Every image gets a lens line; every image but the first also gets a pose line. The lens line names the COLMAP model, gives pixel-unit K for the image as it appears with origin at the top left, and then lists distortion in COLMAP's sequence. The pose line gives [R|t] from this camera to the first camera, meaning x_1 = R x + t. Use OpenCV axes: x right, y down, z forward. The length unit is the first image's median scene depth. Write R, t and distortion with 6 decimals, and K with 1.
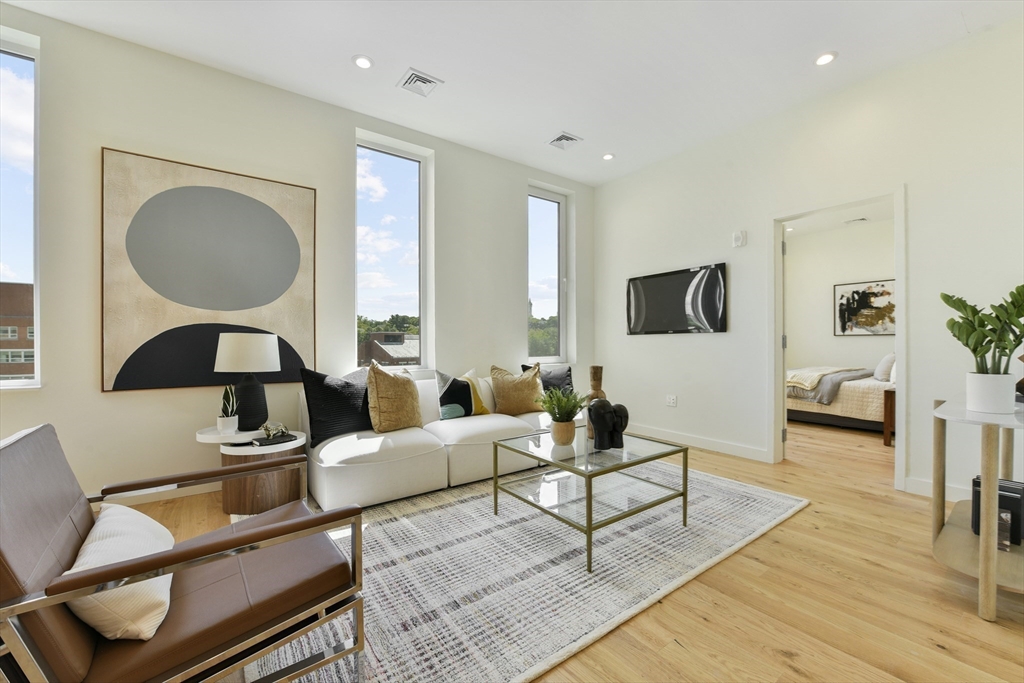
lens RADIAL K [[412.3, 0, 520.2], [0, 412.3, 344.2], [0, 0, 1]] dist [-0.007634, -0.001178]
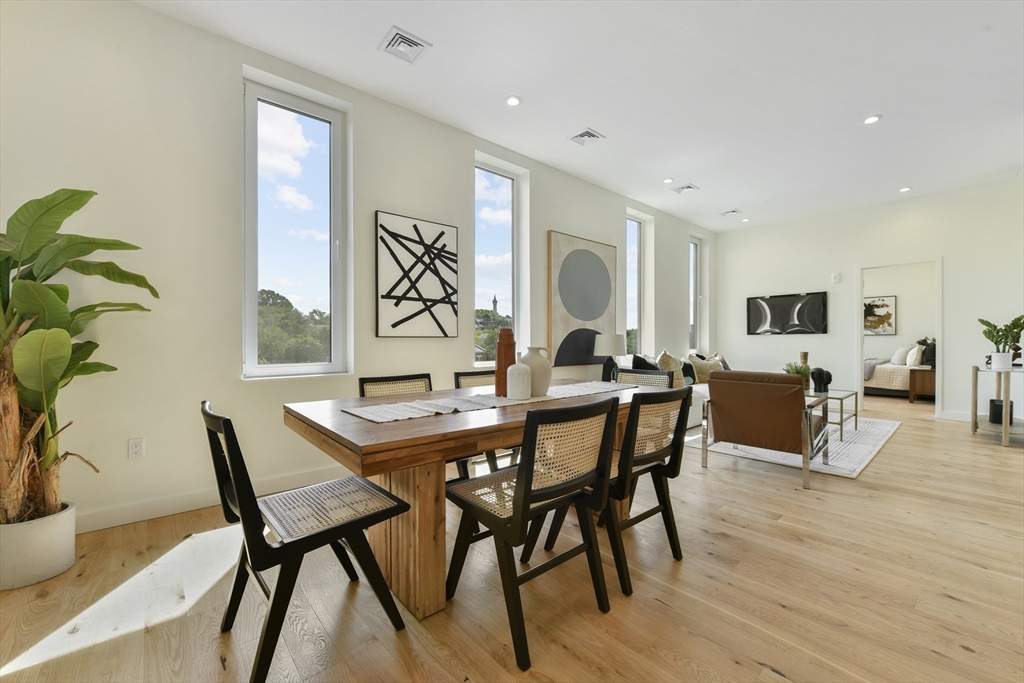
lens RADIAL K [[412.3, 0, 520.2], [0, 412.3, 341.2], [0, 0, 1]] dist [-0.007634, -0.001178]
pose [[0.995489, 0.000955, 0.094868, -1.213041], [-0.000897, 0.999999, -0.000651, 0.004287], [-0.094869, 0.000563, 0.995490, -0.716654]]
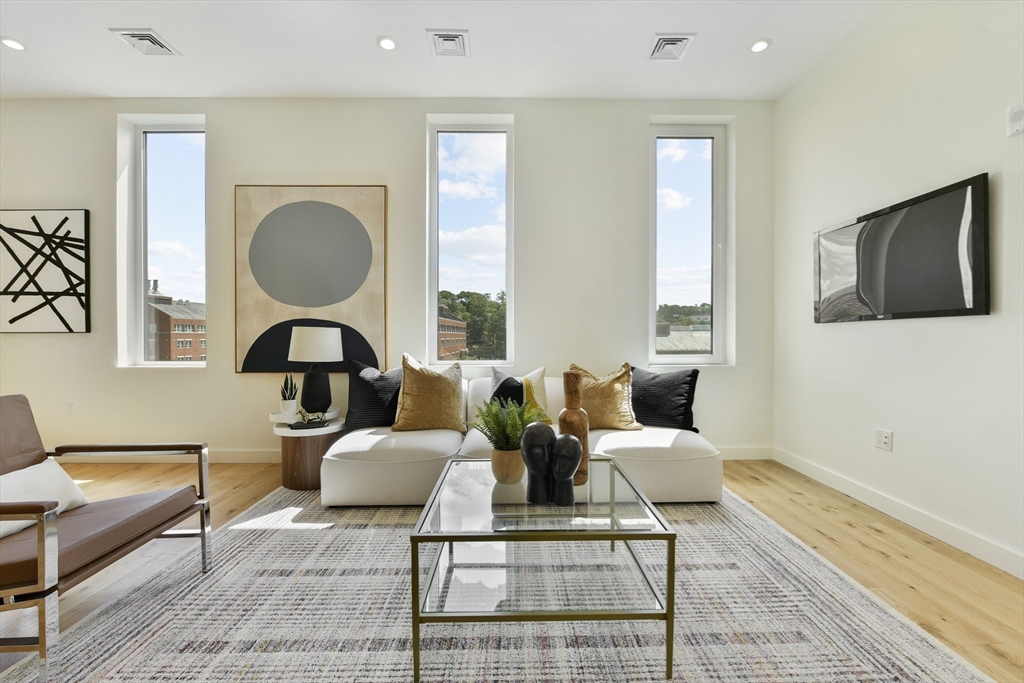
lens RADIAL K [[437.1, 0, 516.1], [0, 437.1, 341.0], [0, 0, 1]] dist [-0.010740, -0.000549]
pose [[0.812686, 0.008638, -0.582638, 0.471564], [-0.003605, 0.999946, 0.009796, -0.001724], [0.582690, -0.005861, 0.812673, 0.354734]]
